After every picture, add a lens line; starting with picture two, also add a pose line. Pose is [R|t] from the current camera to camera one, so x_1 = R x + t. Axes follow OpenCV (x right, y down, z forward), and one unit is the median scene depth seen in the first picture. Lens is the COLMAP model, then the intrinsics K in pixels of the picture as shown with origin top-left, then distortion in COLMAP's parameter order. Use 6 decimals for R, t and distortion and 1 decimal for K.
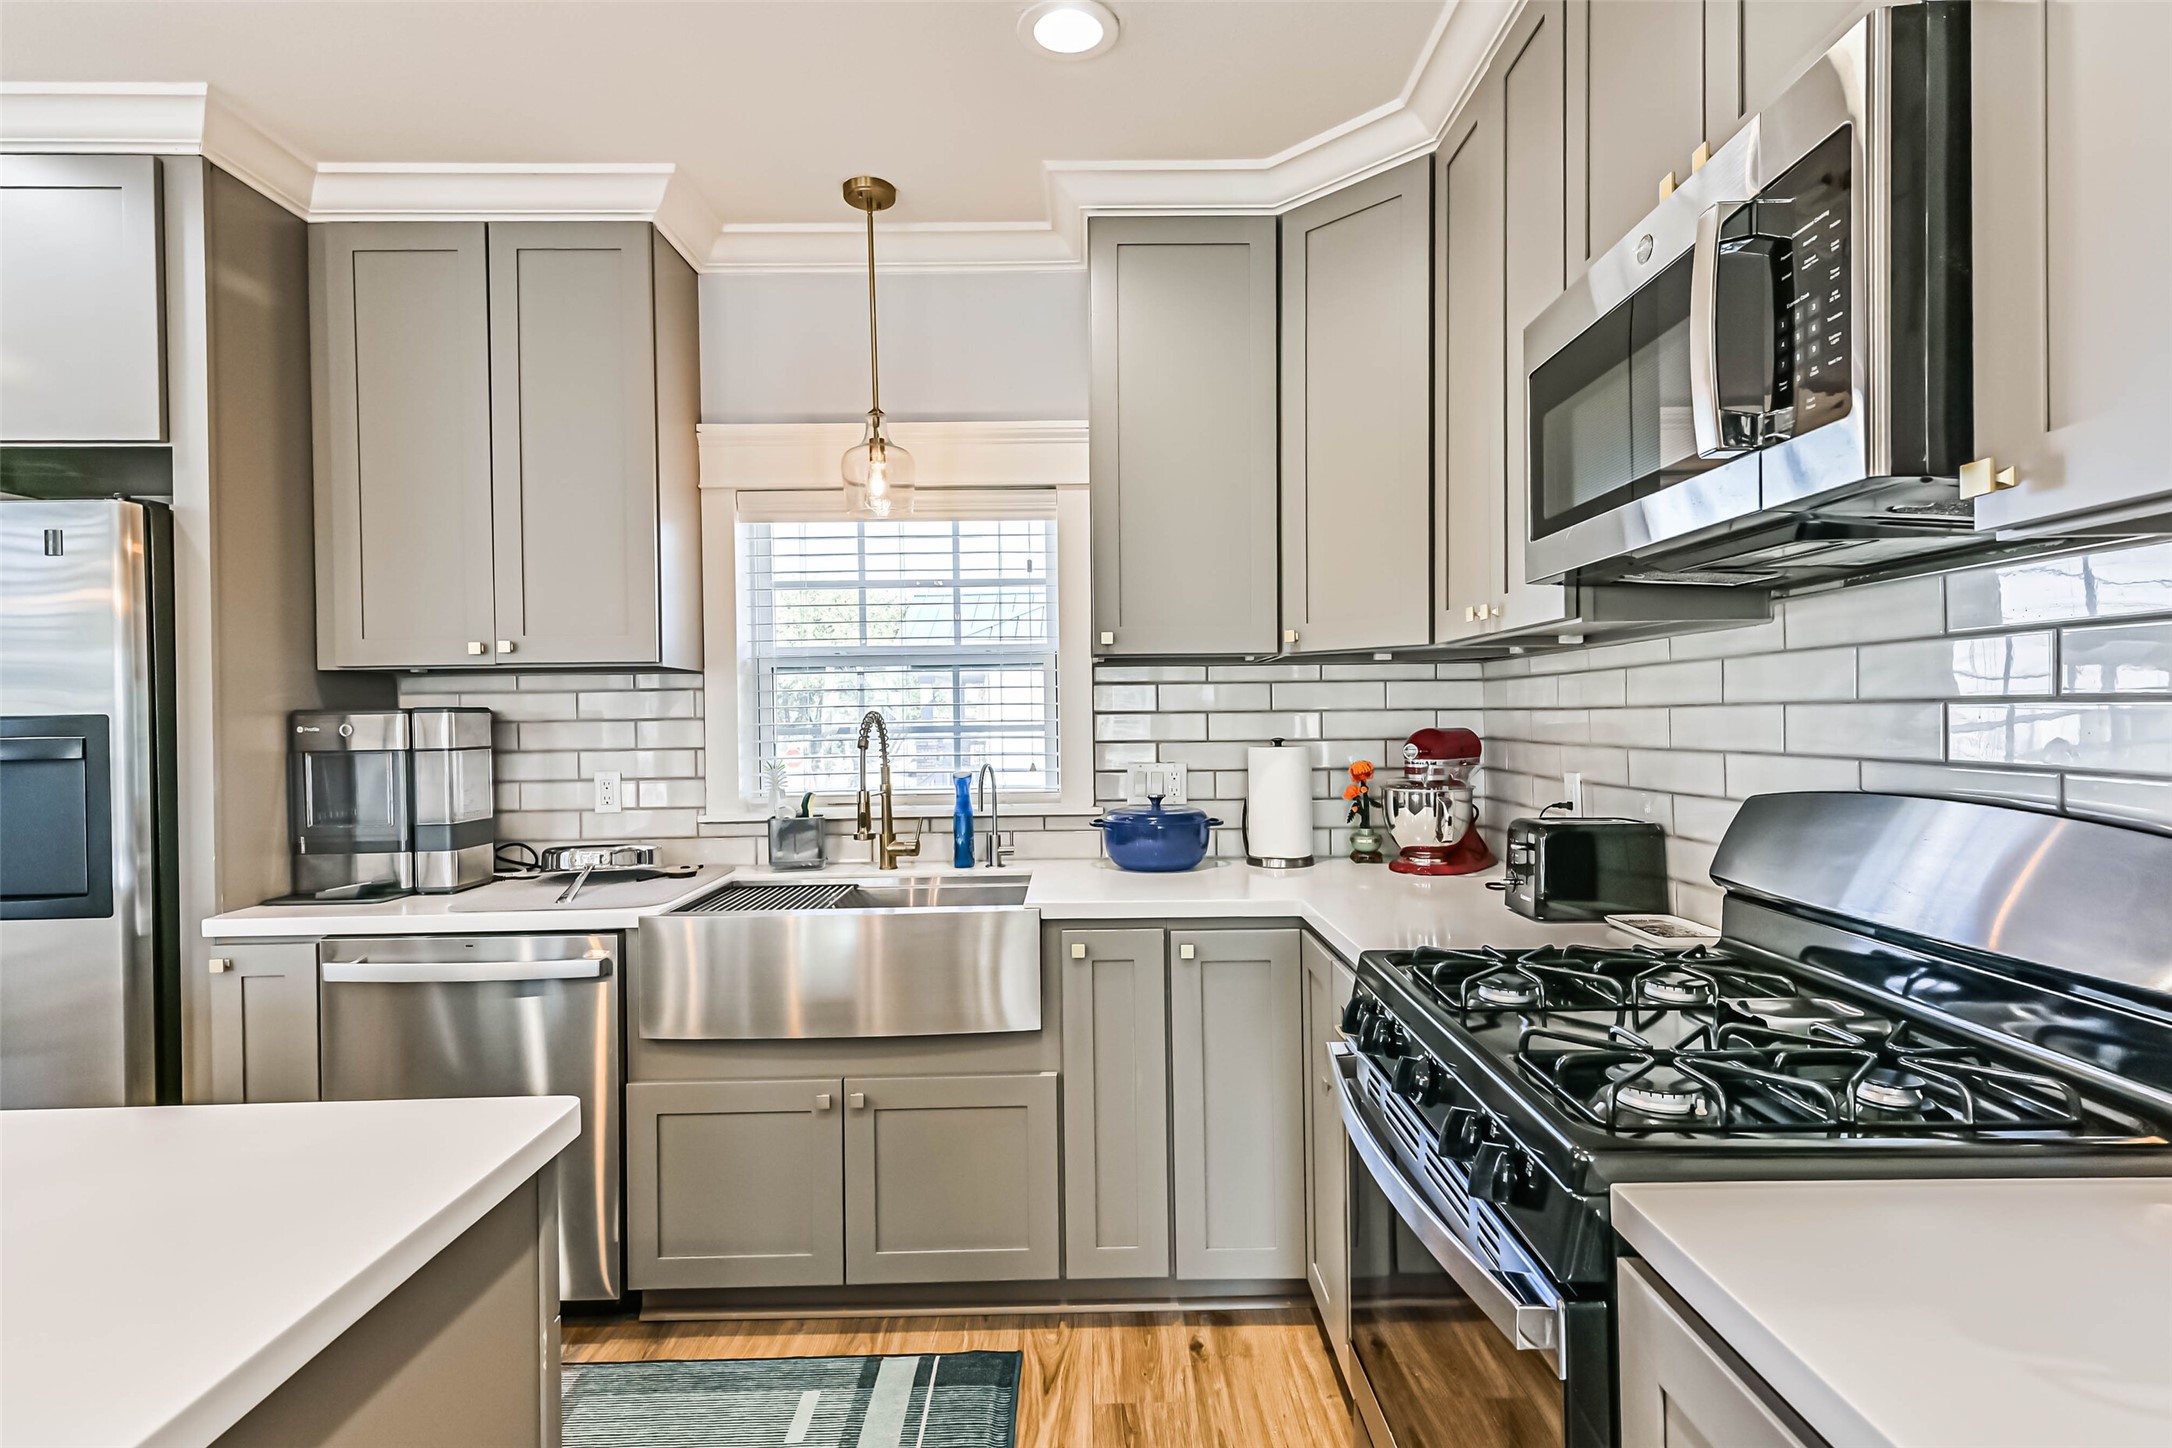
lens RADIAL K [[1072.7, 0, 1087.2], [0, 1072.7, 717.1], [0, 0, 1]] dist [-0.000279, -0.000217]
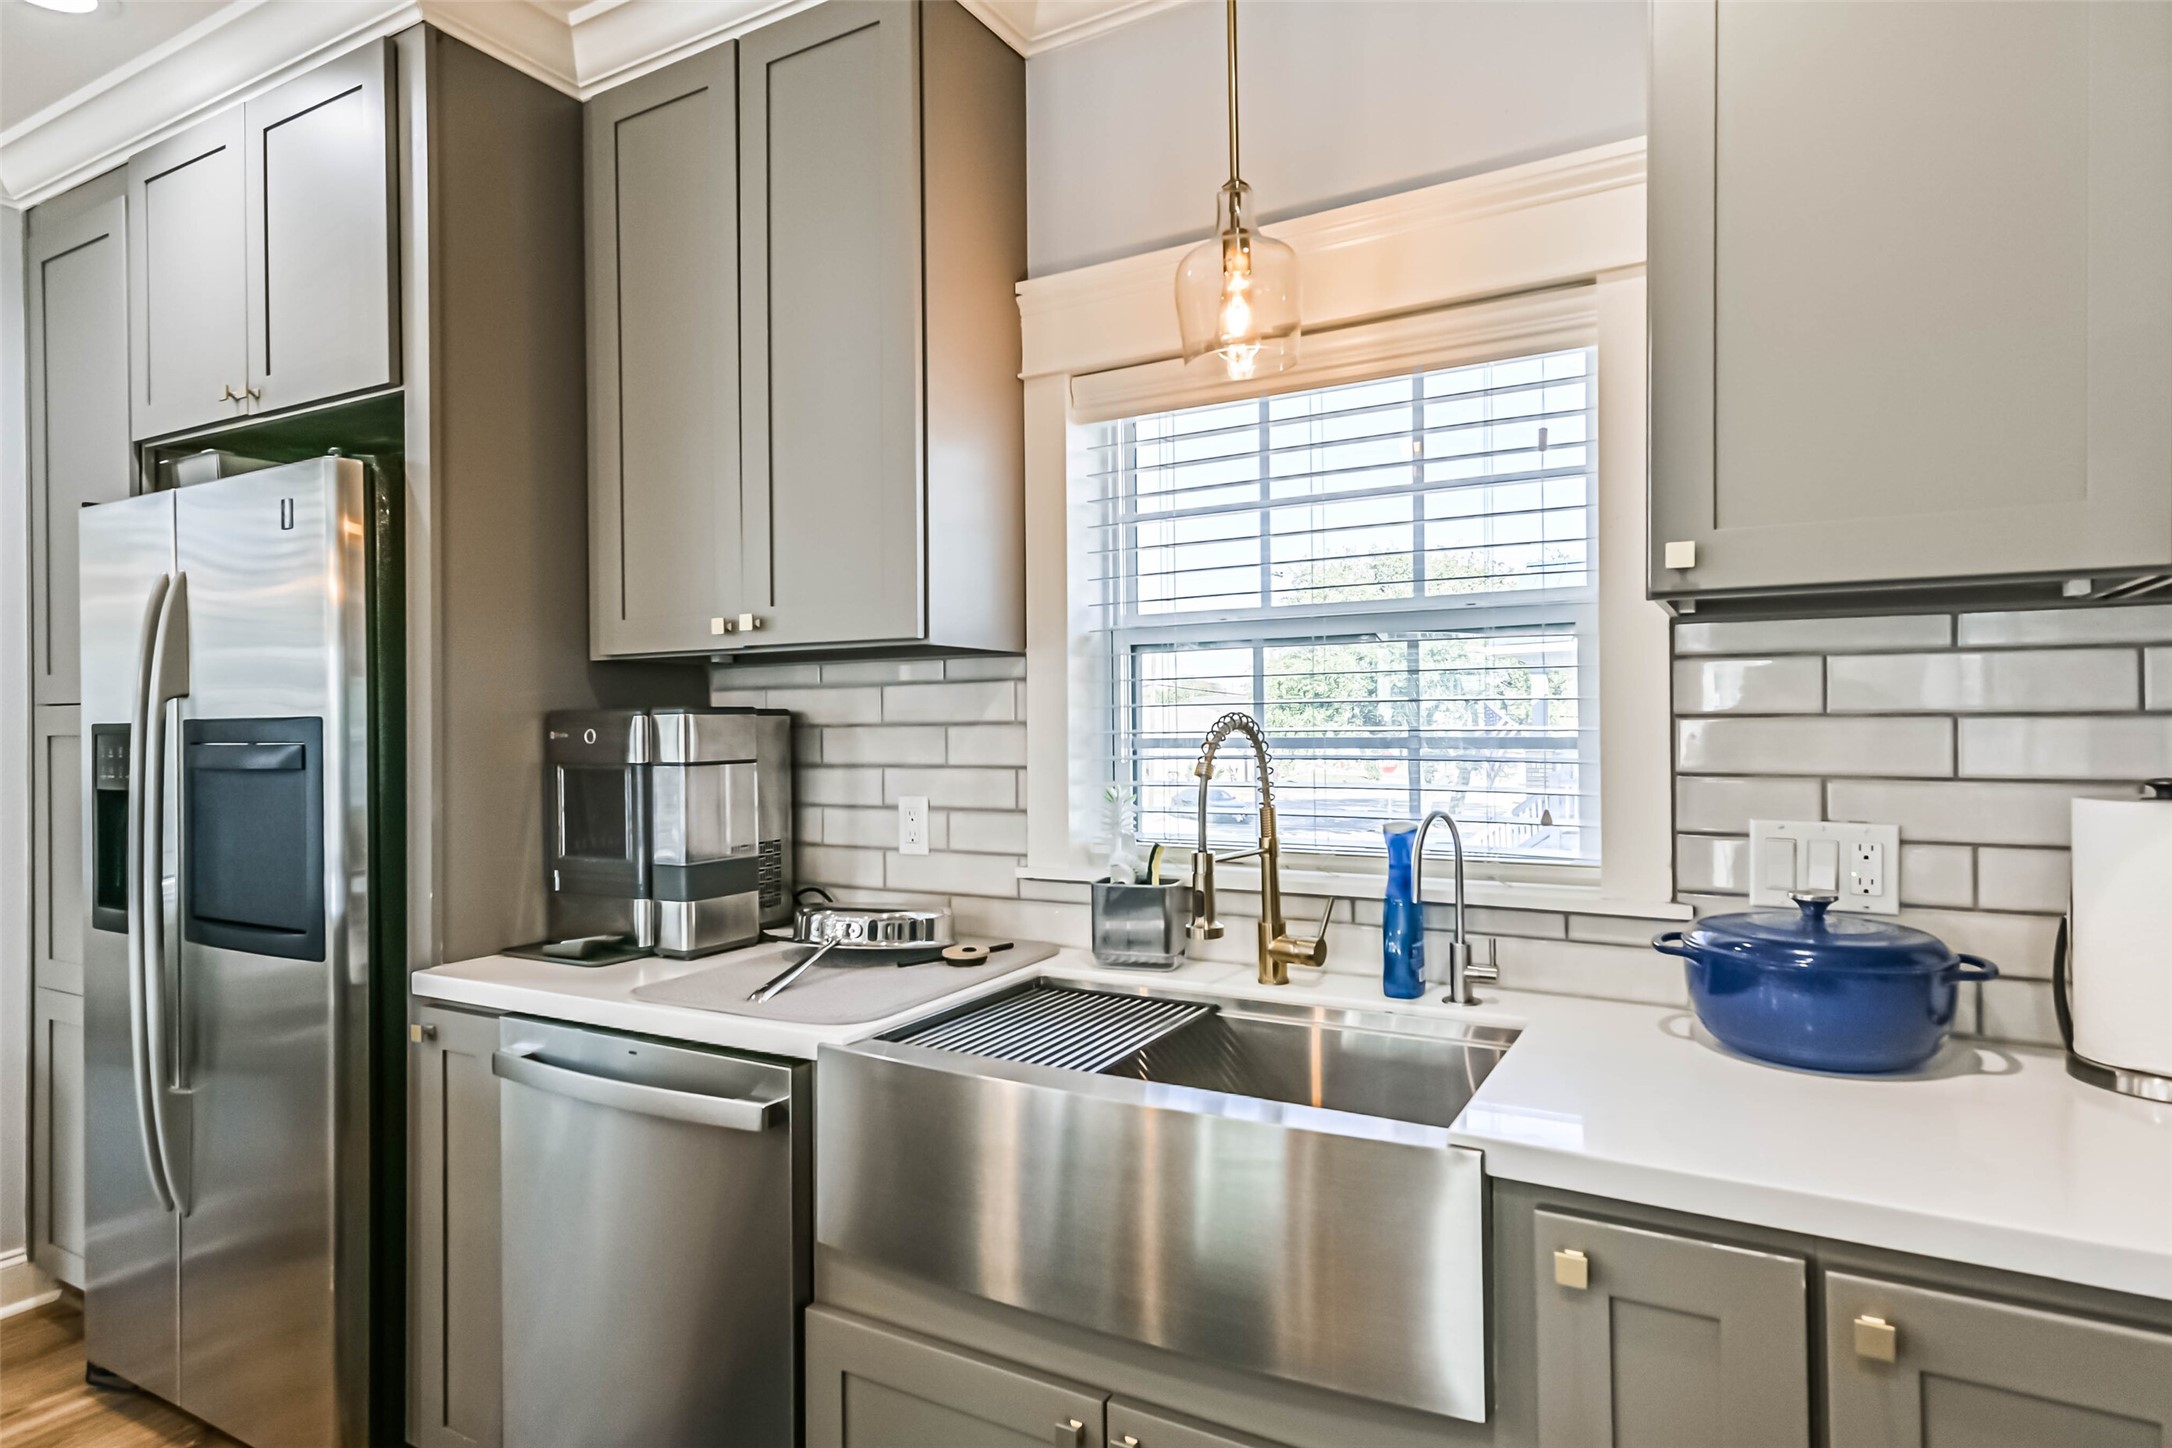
lens RADIAL K [[1211.9, 0, 1077.1], [0, 1211.9, 718.0], [0, 0, 1]] dist [0.025316, -0.007338]
pose [[0.865089, 0.002931, -0.501610, 0.052415], [-0.001727, 0.999994, 0.002865, -0.003867], [0.501615, -0.001613, 0.865089, 0.377738]]
